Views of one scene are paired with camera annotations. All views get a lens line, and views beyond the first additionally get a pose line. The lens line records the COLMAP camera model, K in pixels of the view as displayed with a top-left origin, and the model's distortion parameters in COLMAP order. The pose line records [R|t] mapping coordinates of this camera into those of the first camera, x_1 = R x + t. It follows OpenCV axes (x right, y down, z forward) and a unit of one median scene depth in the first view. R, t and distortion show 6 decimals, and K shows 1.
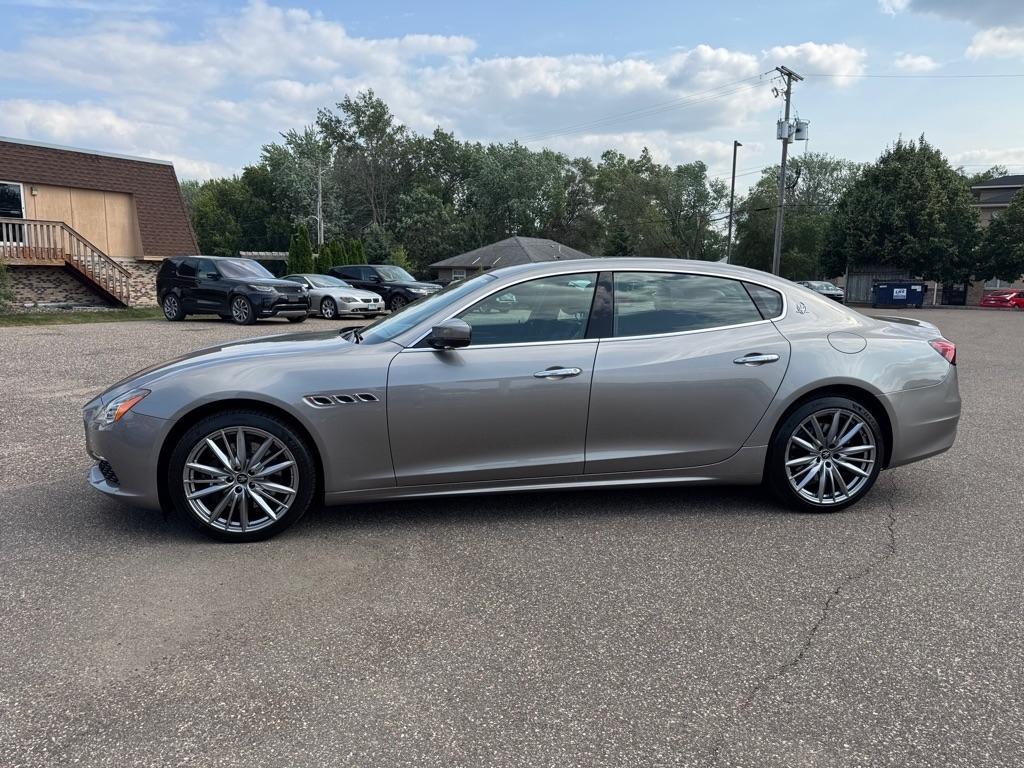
lens RADIAL K [[729.3, 0, 510.2], [0, 729.3, 381.2], [0, 0, 1]] dist [0.018879, -0.030250]
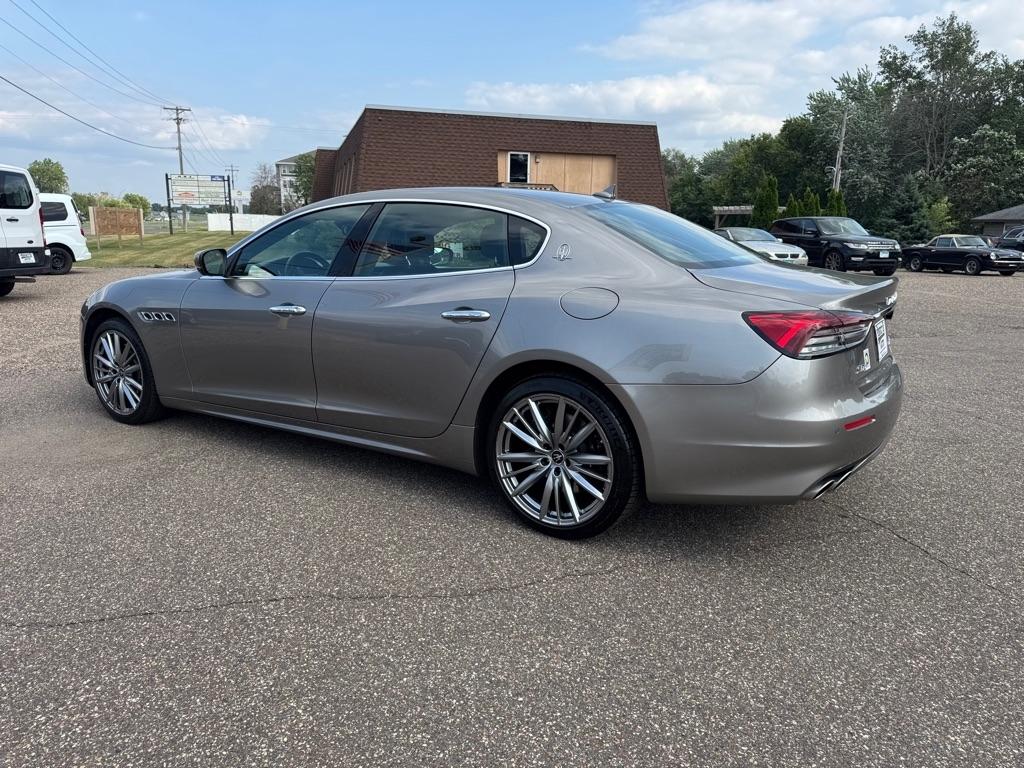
lens RADIAL K [[719.7, 0, 511.0], [0, 719.7, 387.7], [0, 0, 1]] dist [0.056798, -0.084170]
pose [[0.745513, 0.142709, -0.651033, 0.134198], [-0.099041, 0.989683, 0.103528, -0.005433], [0.659091, -0.012702, 0.751956, 0.066491]]
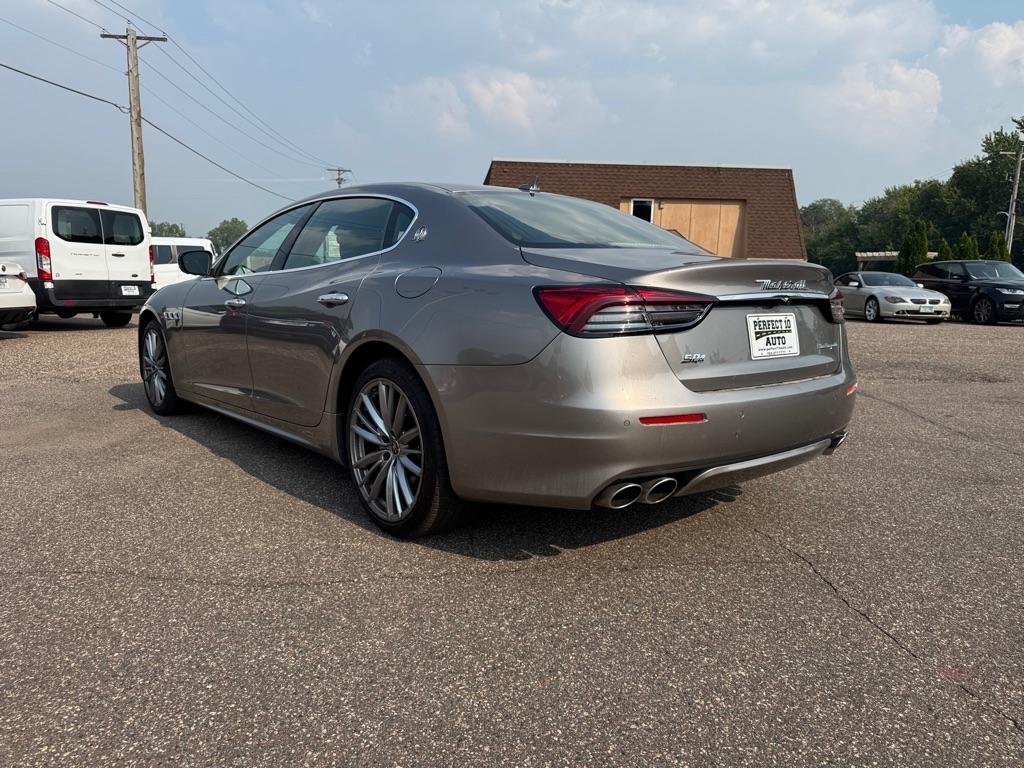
lens RADIAL K [[728.6, 0, 511.9], [0, 728.6, 389.2], [0, 0, 1]] dist [0.013434, -0.020520]
pose [[0.600439, 0.118644, -0.790820, 0.157108], [-0.122440, 0.990912, 0.055699, -0.000376], [0.790241, 0.063385, 0.609509, 0.101756]]
